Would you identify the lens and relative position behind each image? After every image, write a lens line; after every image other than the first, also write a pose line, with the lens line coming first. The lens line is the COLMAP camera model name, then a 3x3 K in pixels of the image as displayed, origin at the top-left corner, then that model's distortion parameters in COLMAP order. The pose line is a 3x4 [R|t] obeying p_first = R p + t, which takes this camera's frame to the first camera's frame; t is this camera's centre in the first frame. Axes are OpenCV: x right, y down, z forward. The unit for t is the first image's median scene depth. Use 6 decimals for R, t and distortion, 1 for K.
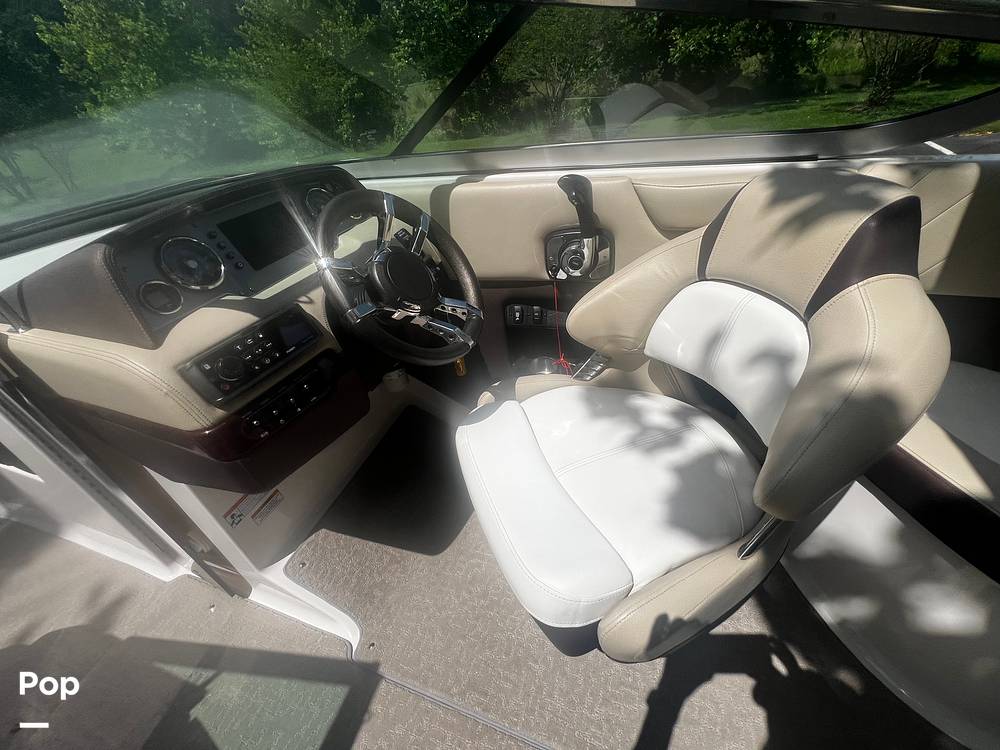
lens RADIAL K [[404.8, 0, 496.5], [0, 404.8, 374.5], [0, 0, 1]] dist [-0.000906, 0.000870]
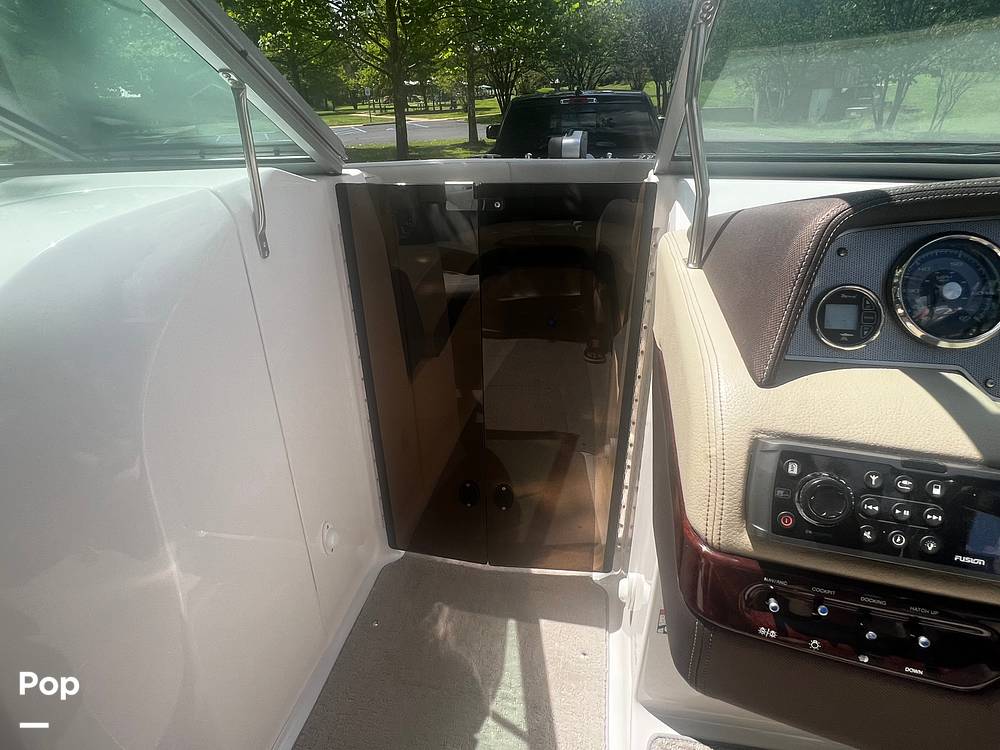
lens RADIAL K [[588.0, 0, 491.6], [0, 588.0, 376.5], [0, 0, 1]] dist [-0.012909, 0.001975]
pose [[0.178811, 0.542937, -0.820516, -0.198824], [-0.587242, 0.728014, 0.353754, -0.110740], [0.789413, 0.418586, 0.449013, 0.264714]]
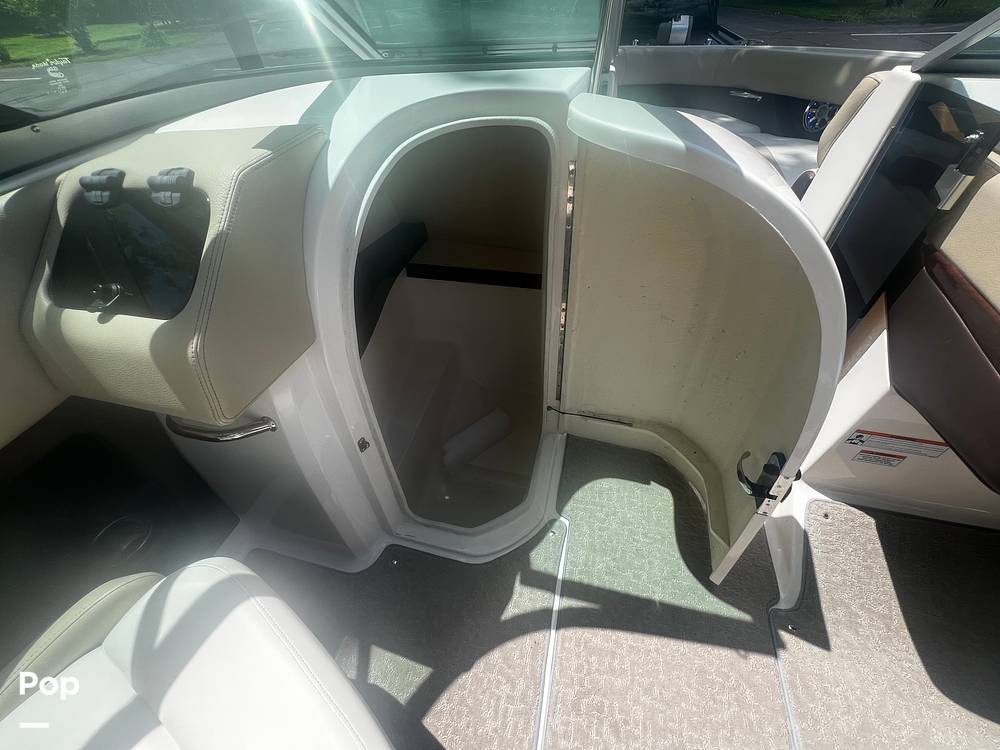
lens RADIAL K [[404.8, 0, 500.7], [0, 404.8, 376.0], [0, 0, 1]] dist [-0.000906, 0.000870]
pose [[0.124530, 0.787928, -0.603044, -0.378257], [-0.575903, 0.552320, 0.602726, 0.234176], [0.807978, 0.272237, 0.522550, -0.234701]]
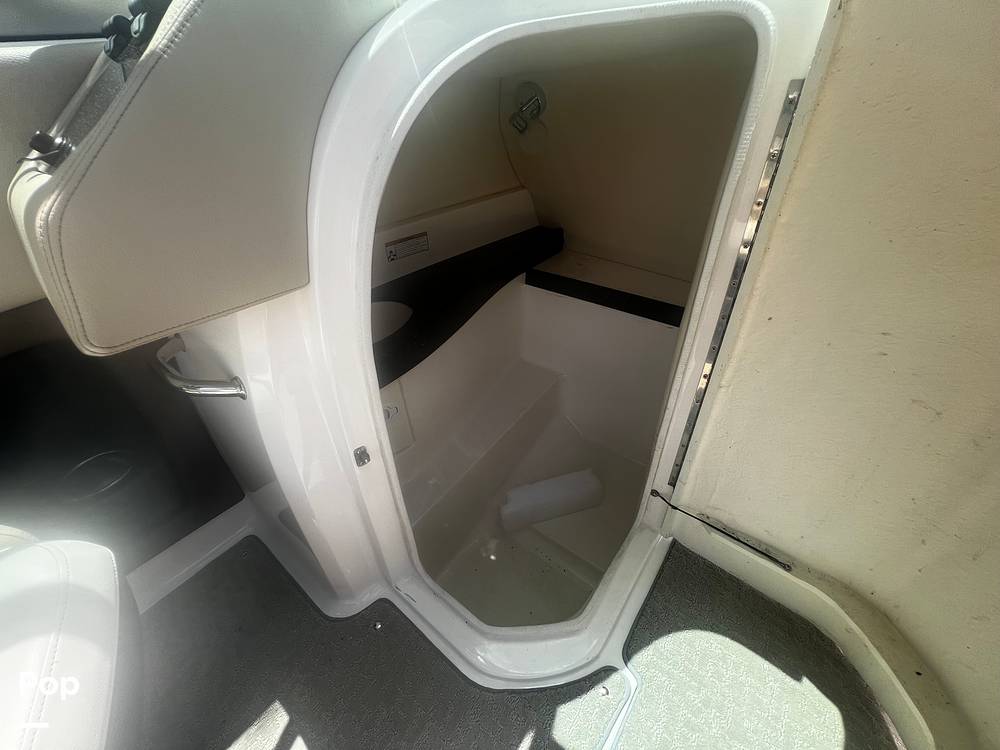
lens RADIAL K [[404.8, 0, 499.2], [0, 404.8, 374.4], [0, 0, 1]] dist [-0.000906, 0.000870]
pose [[-0.288191, 0.698793, -0.654702, -0.620021], [-0.501943, 0.472011, 0.724747, 0.439830], [0.815475, 0.537489, 0.214724, 0.059256]]
